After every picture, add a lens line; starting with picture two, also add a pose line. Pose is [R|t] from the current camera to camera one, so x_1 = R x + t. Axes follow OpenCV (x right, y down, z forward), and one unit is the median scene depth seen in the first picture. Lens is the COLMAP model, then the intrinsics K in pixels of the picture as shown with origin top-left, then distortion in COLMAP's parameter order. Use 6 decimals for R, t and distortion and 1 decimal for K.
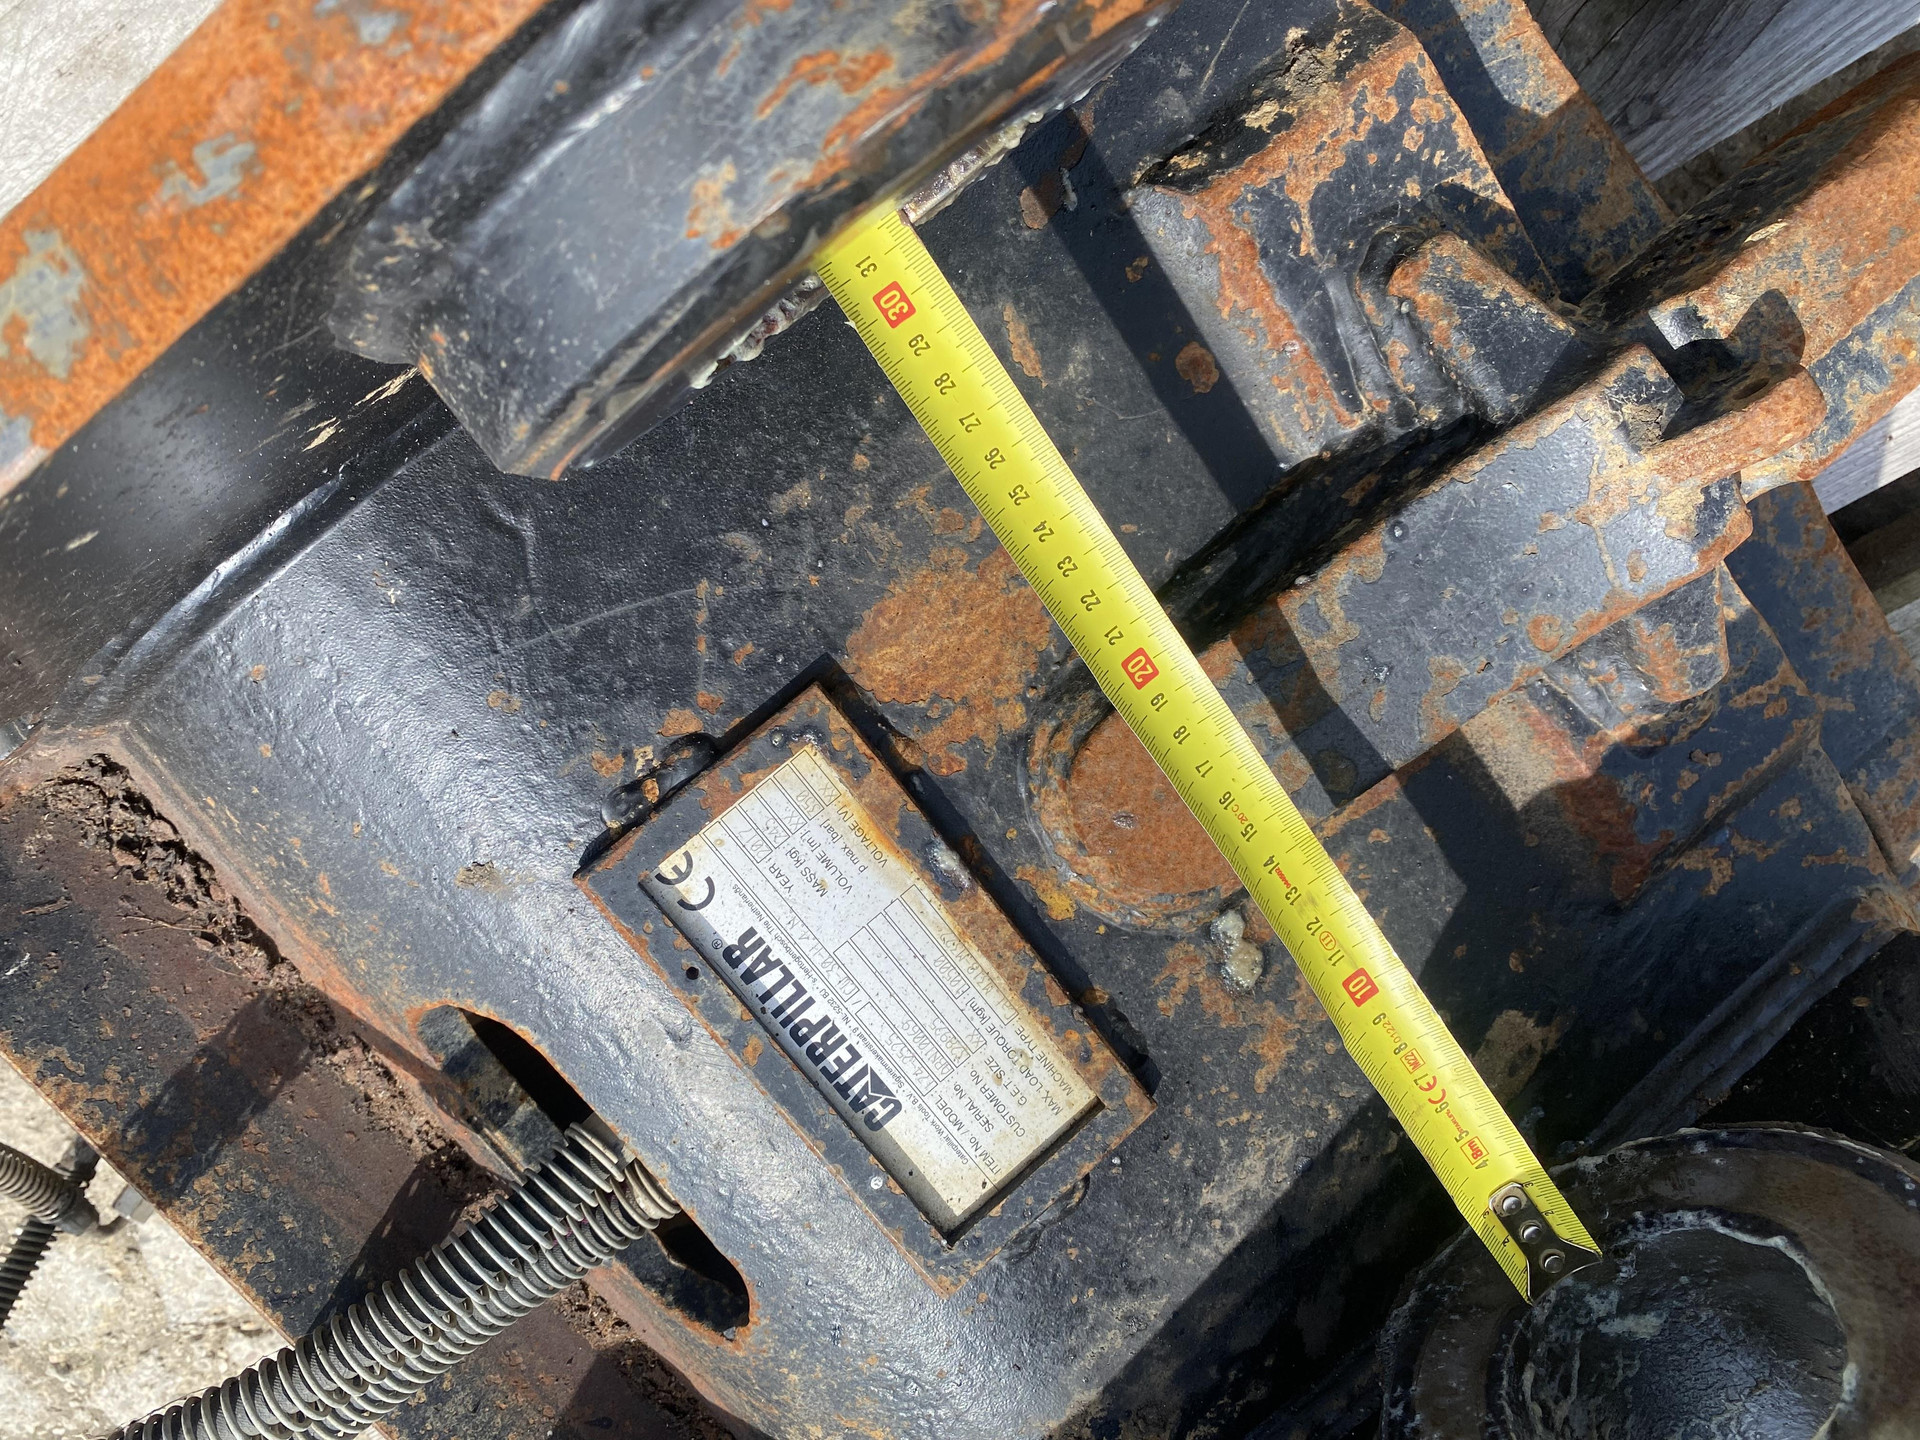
lens RADIAL K [[1465.7, 0, 934.9], [0, 1465.7, 705.1], [0, 0, 1]] dist [0.010032, -0.011508]
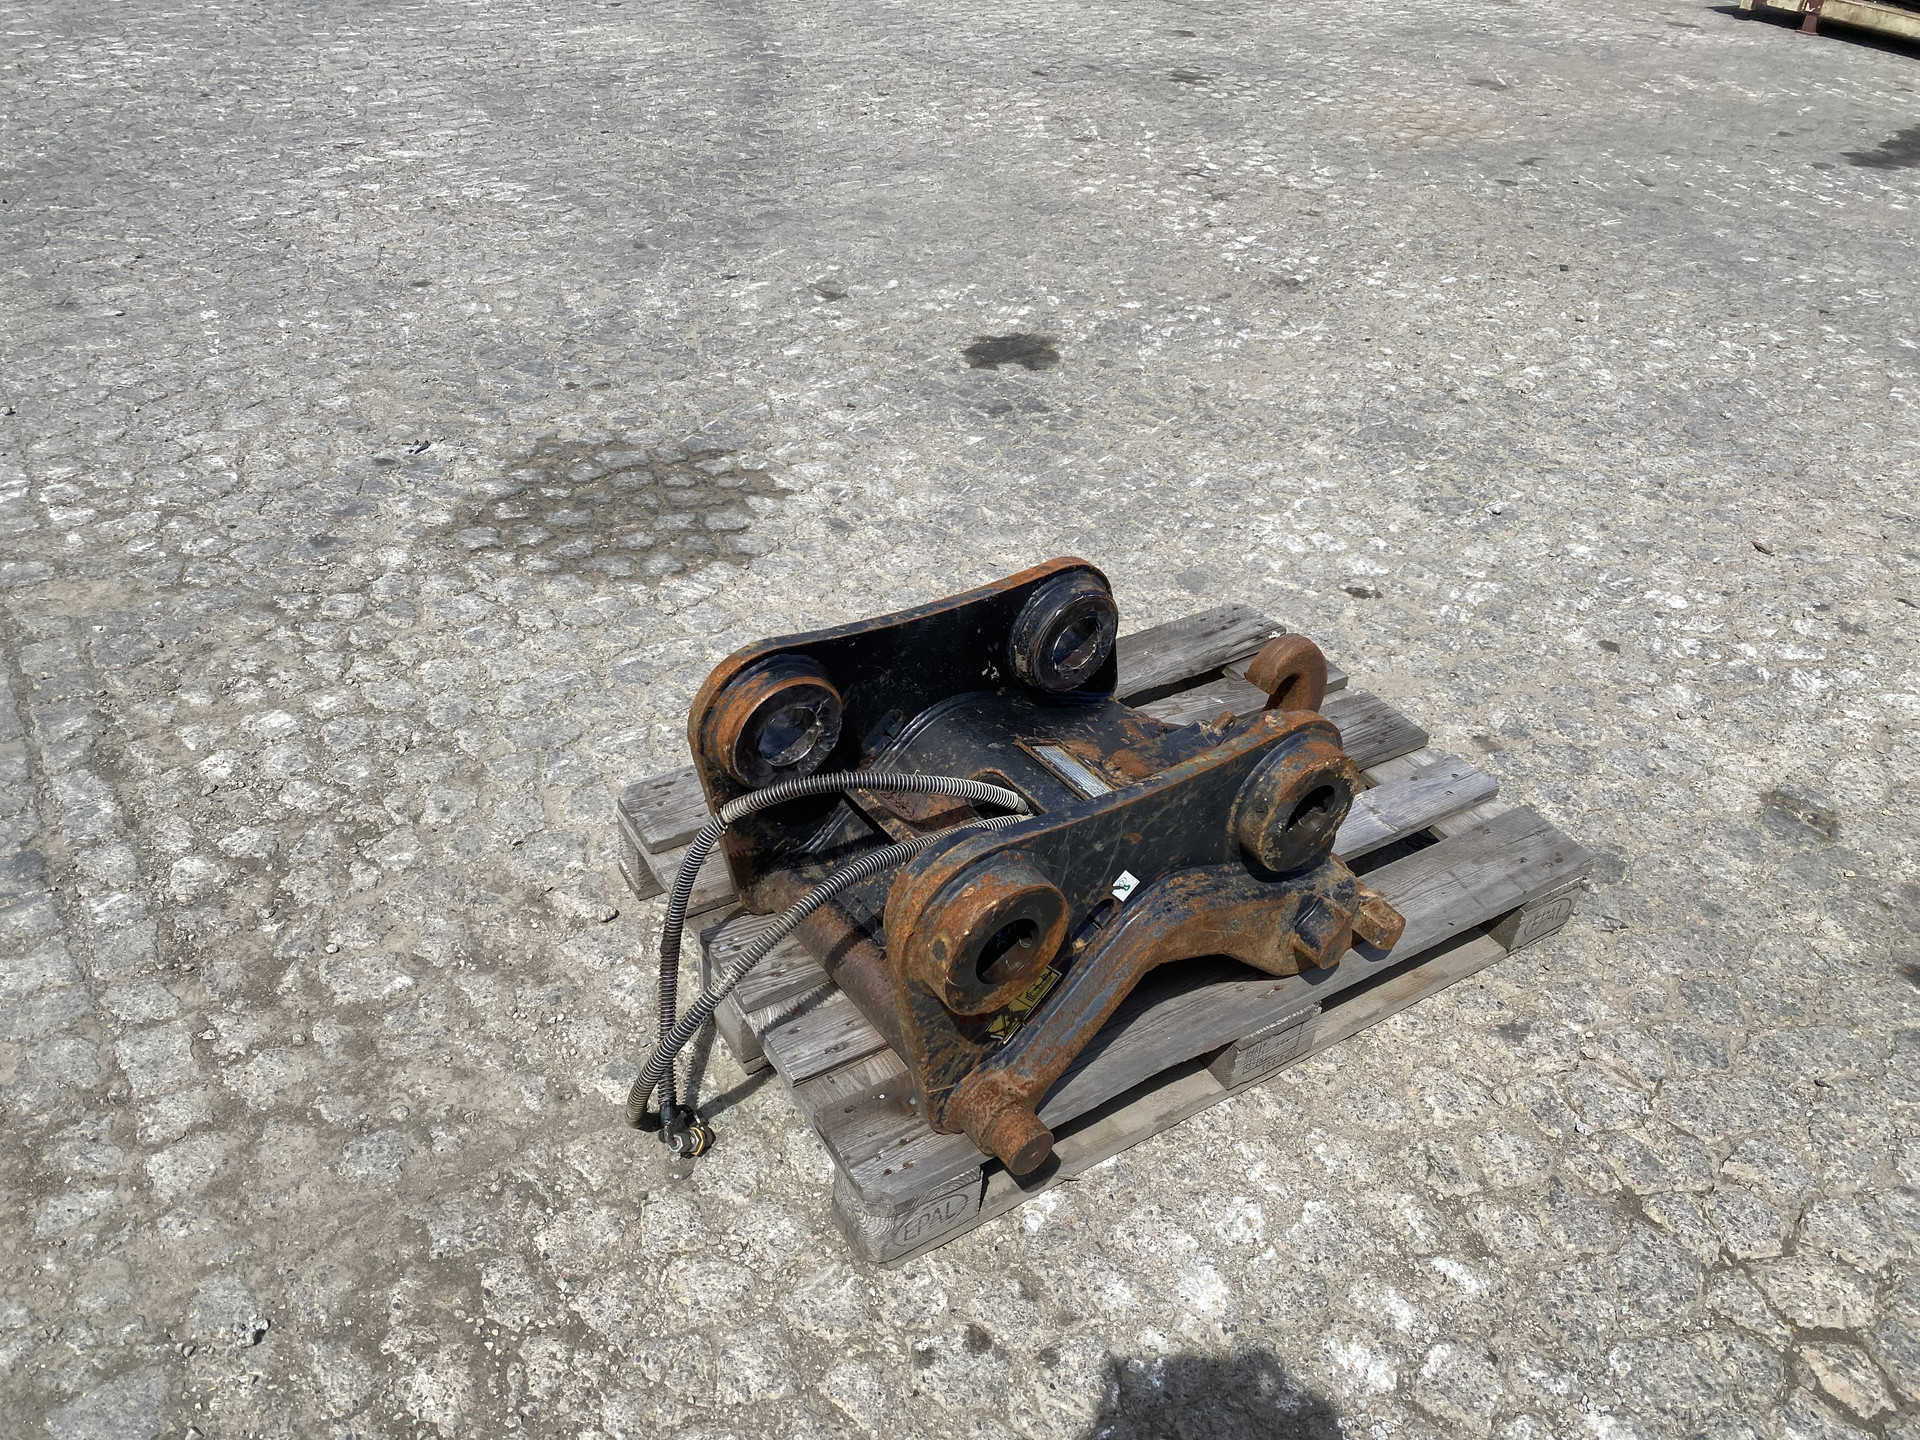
lens RADIAL K [[1465.7, 0, 964.5], [0, 1465.7, 715.9], [0, 0, 1]] dist [0.010032, -0.011508]
pose [[0.992318, 0.100156, 0.072618, -0.731924], [0.037612, 0.314960, -0.948360, 4.432392], [-0.117856, 0.943806, 0.308773, -0.544312]]
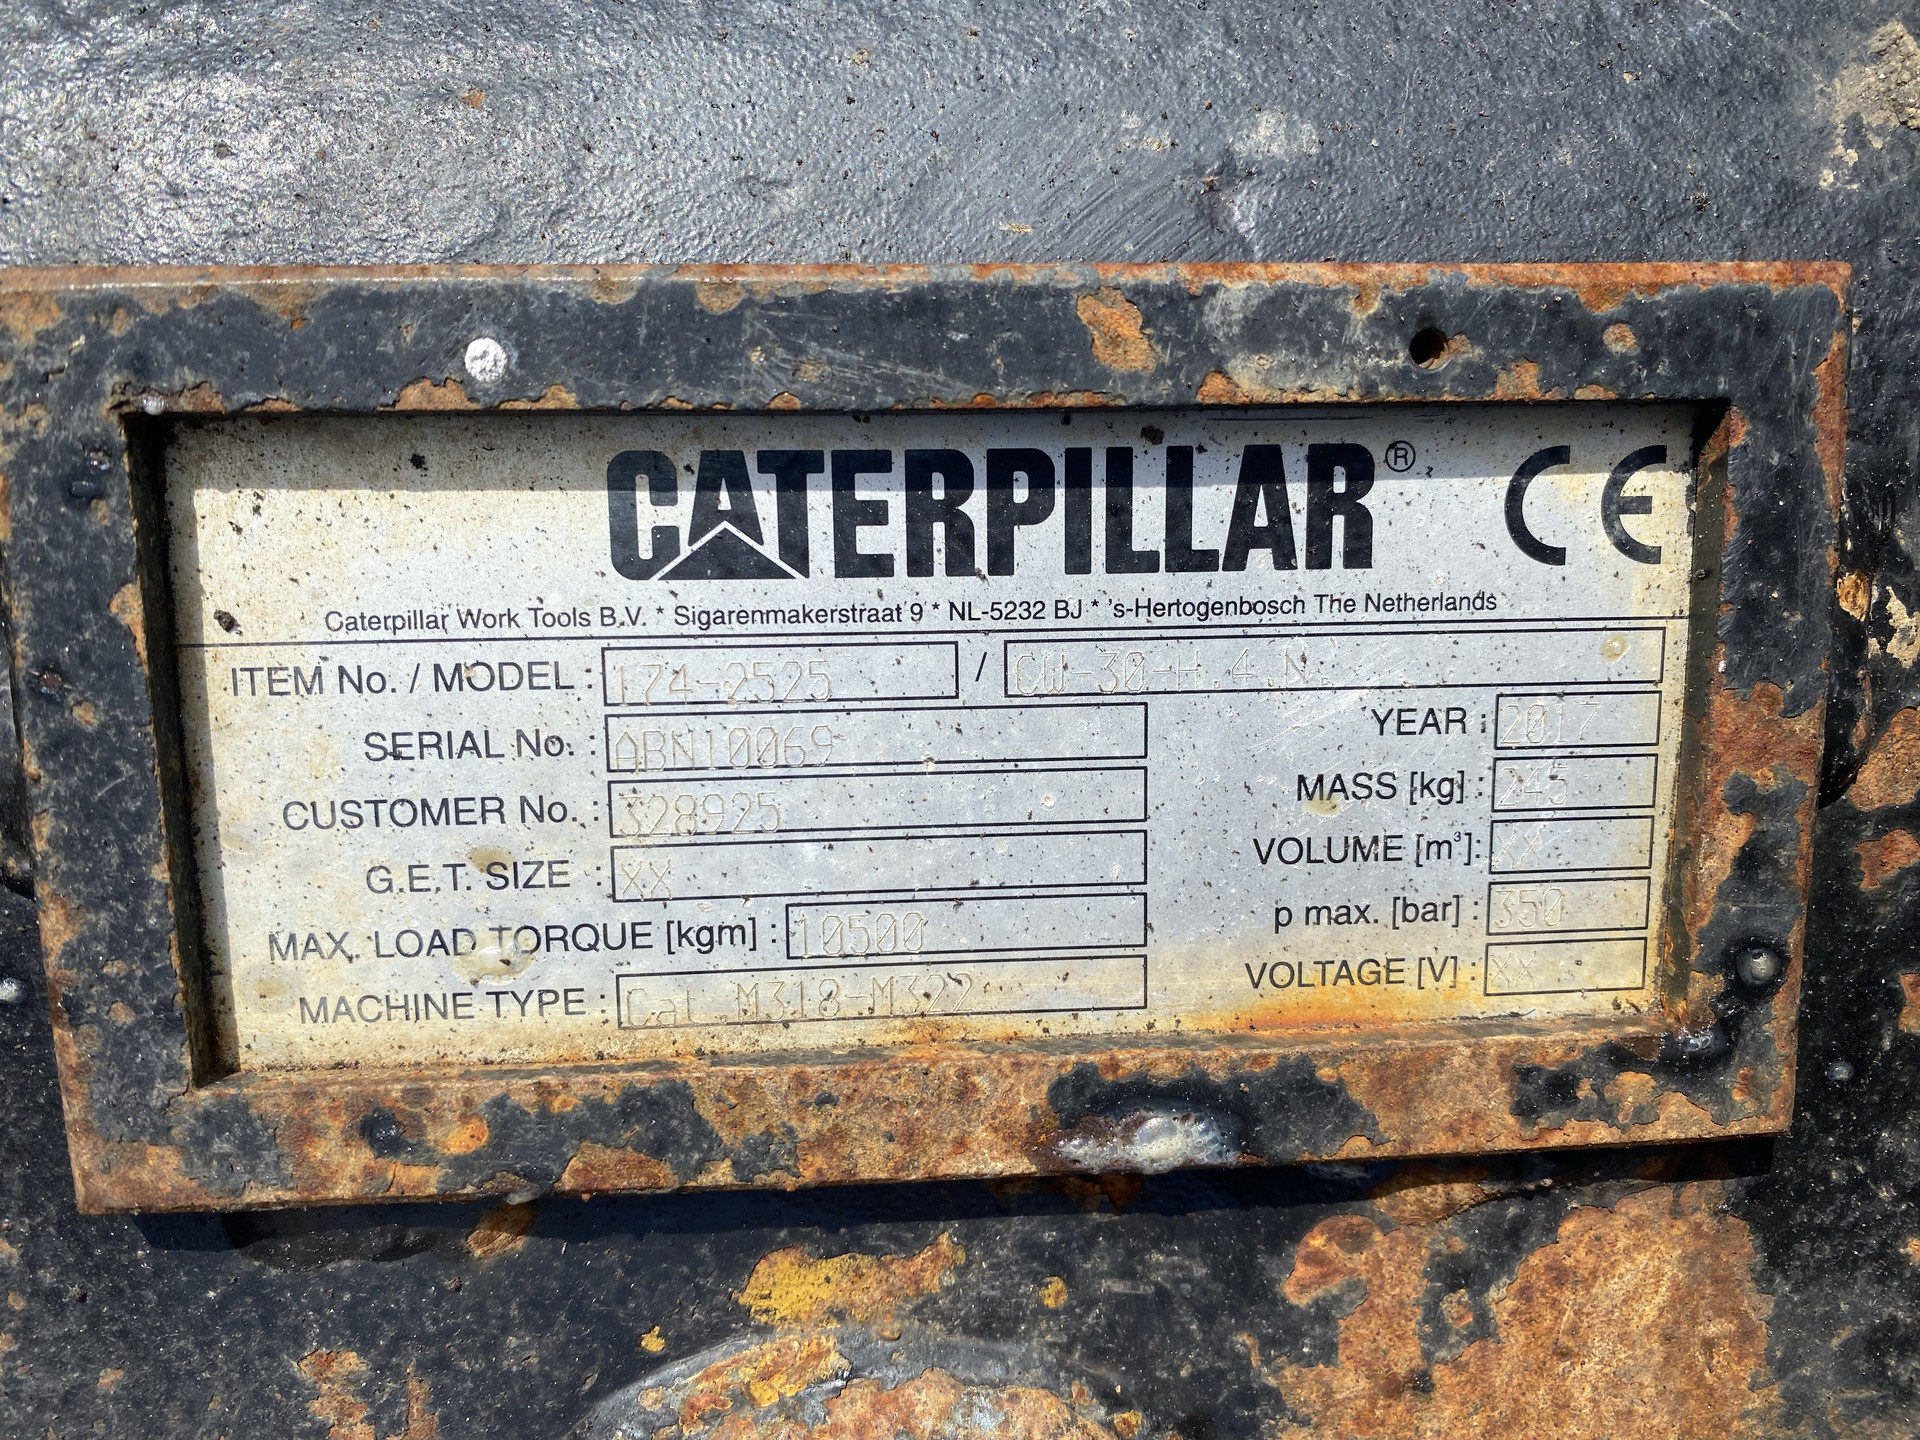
lens RADIAL K [[1465.7, 0, 901.6], [0, 1465.7, 701.7], [0, 0, 1]] dist [0.010032, -0.011508]
pose [[-0.576068, 0.804593, -0.144137, 0.010220], [-0.773636, -0.593606, -0.221629, 0.281891], [-0.263882, -0.016164, 0.964420, 0.680904]]
